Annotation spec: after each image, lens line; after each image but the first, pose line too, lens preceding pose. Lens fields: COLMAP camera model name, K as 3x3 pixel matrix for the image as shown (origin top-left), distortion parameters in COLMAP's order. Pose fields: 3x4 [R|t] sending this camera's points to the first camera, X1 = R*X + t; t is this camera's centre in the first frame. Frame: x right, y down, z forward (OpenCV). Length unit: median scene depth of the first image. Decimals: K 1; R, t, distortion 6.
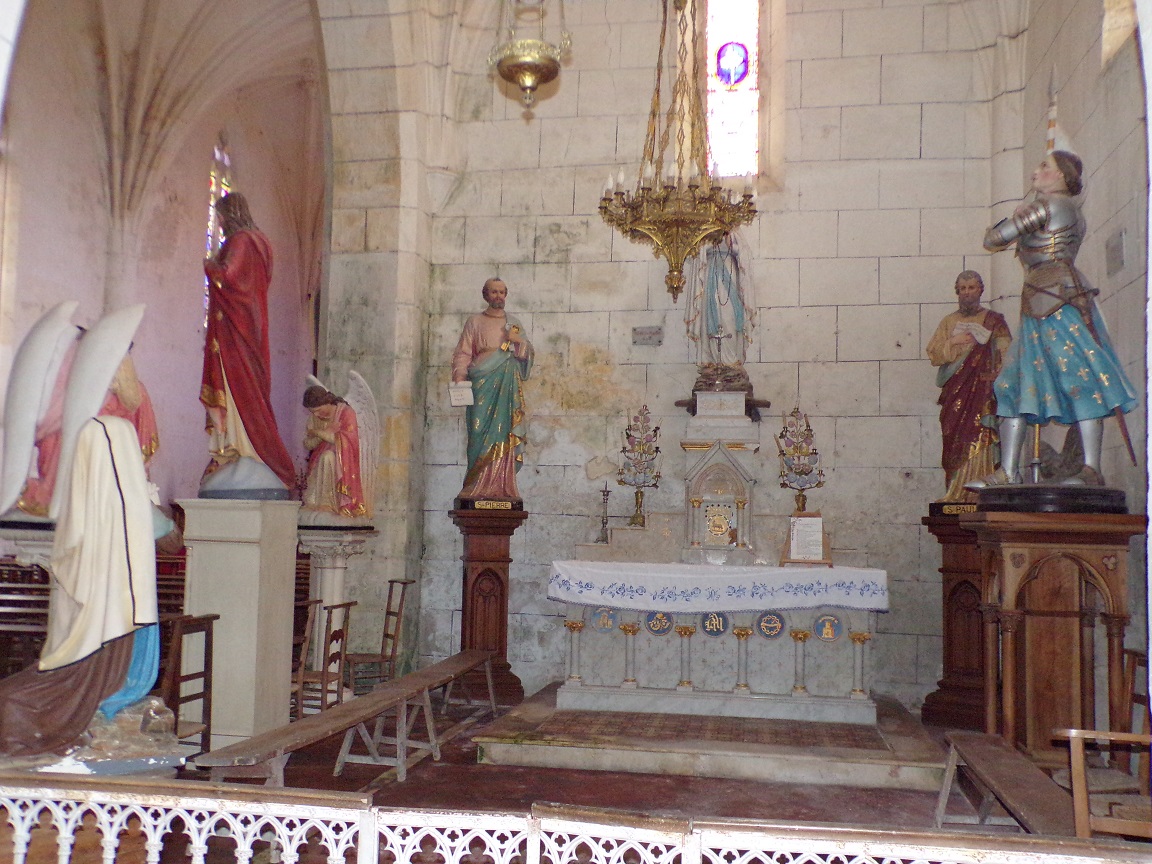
lens RADIAL K [[1044.4, 0, 575.2], [0, 1044.4, 441.1], [0, 0, 1]] dist [-0.008807, 0.000000]
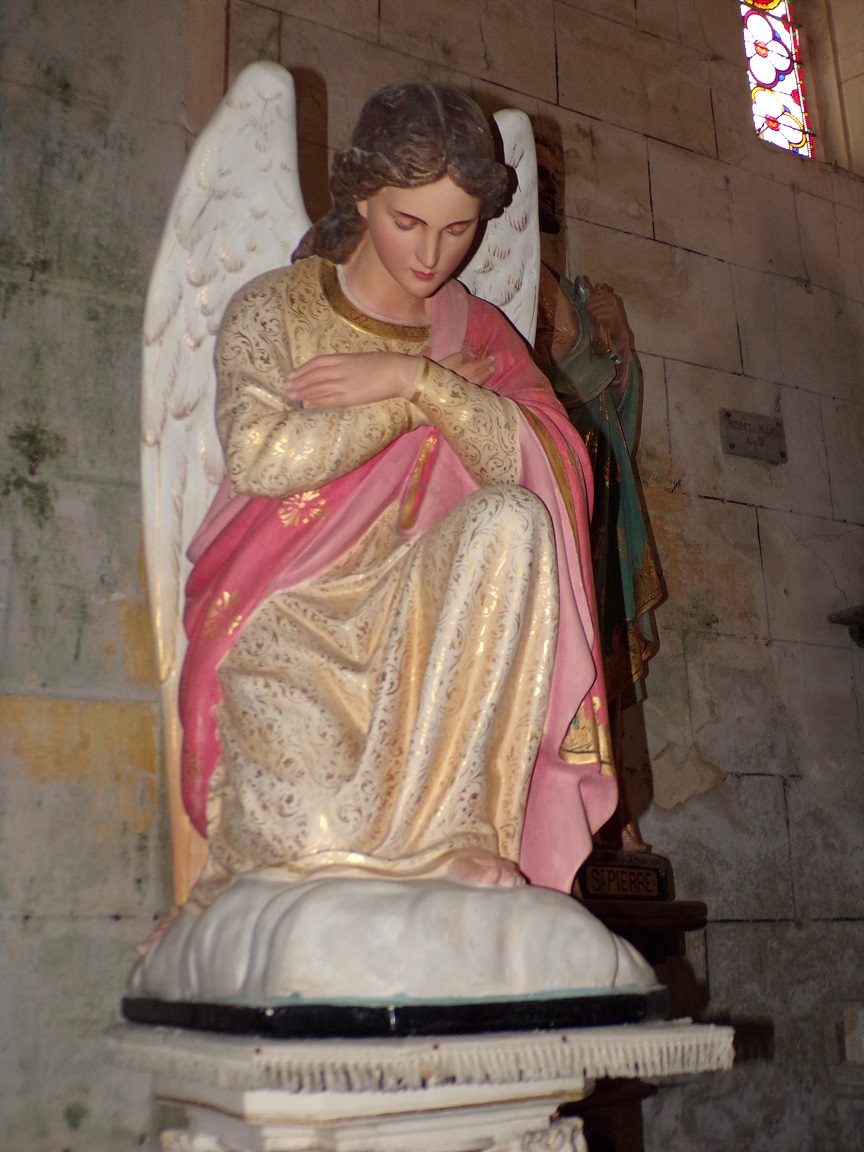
lens RADIAL K [[1274.1, 0, 438.7], [0, 1274.1, 579.0], [0, 0, 1]] dist [-0.053863, 0.000000]
pose [[0.794255, 0.134184, 0.592582, -0.293794], [-0.007402, 0.977373, -0.211395, 0.050666], [-0.607539, 0.163515, 0.777277, 0.716410]]
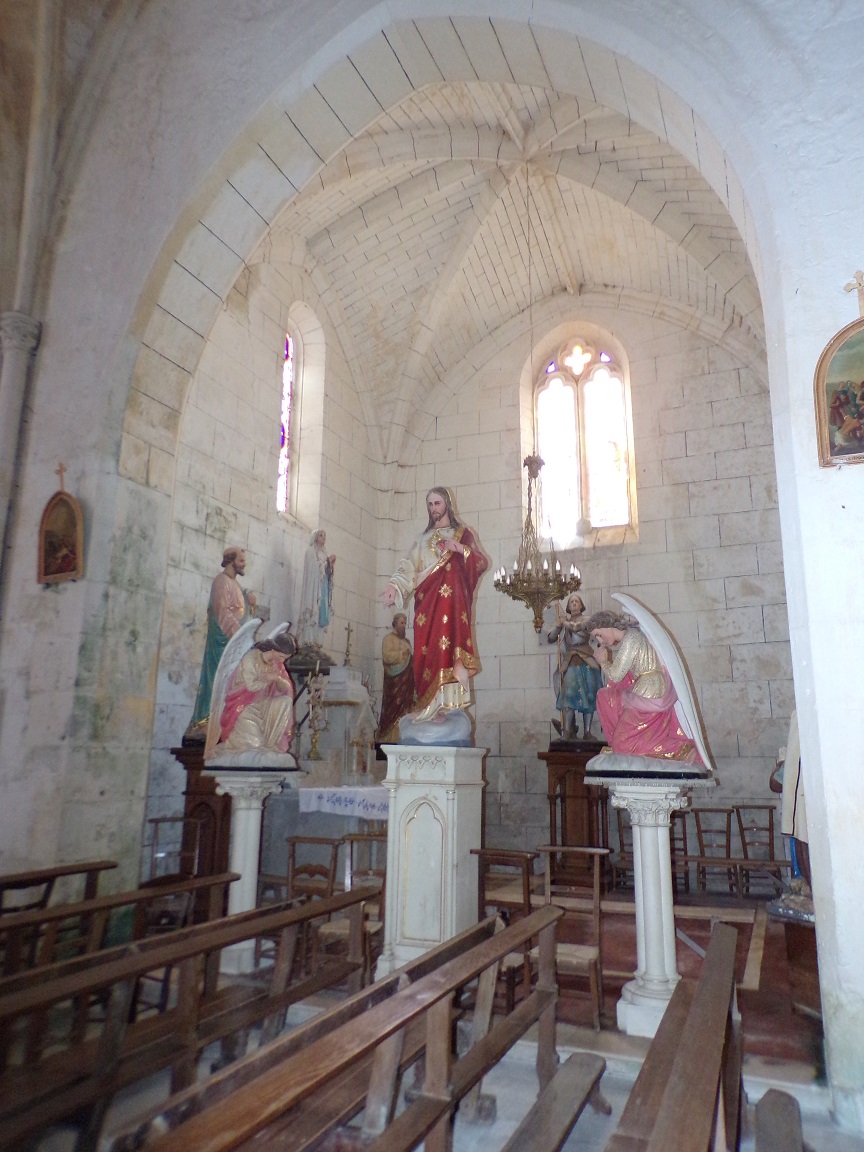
lens RADIAL K [[769.9, 0, 437.1], [0, 769.9, 569.7], [0, 0, 1]] dist [0.001527, 0.000191]
pose [[0.246297, 0.214562, 0.945146, -0.816317], [-0.075745, 0.976466, -0.201933, 0.026196], [-0.966230, -0.021855, 0.256753, 0.536105]]
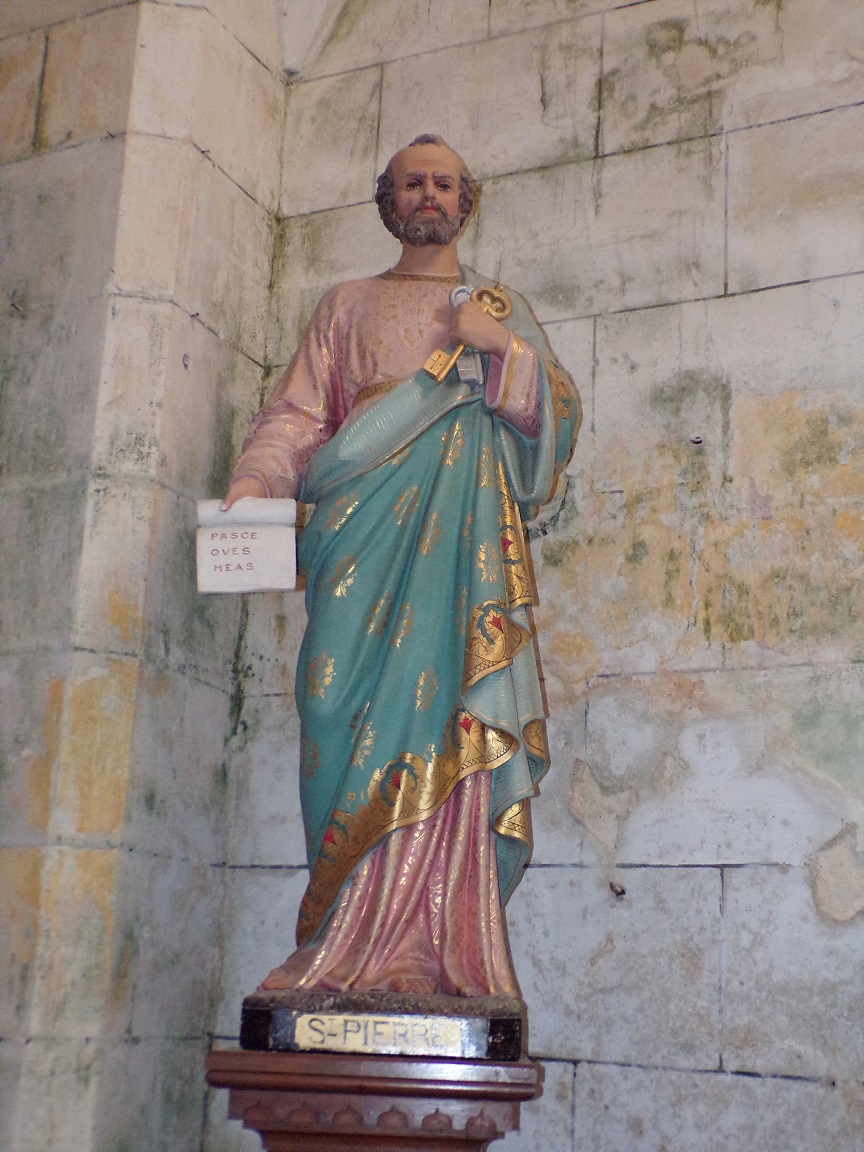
lens RADIAL K [[1476.6, 0, 464.8], [0, 1476.6, 595.1], [0, 0, 1]] dist [0.001152, 0.000000]
pose [[0.969513, -0.049152, -0.240061, 0.017912], [0.001464, 0.980821, -0.194907, 0.029066], [0.245037, 0.188613, 0.950990, 0.643892]]
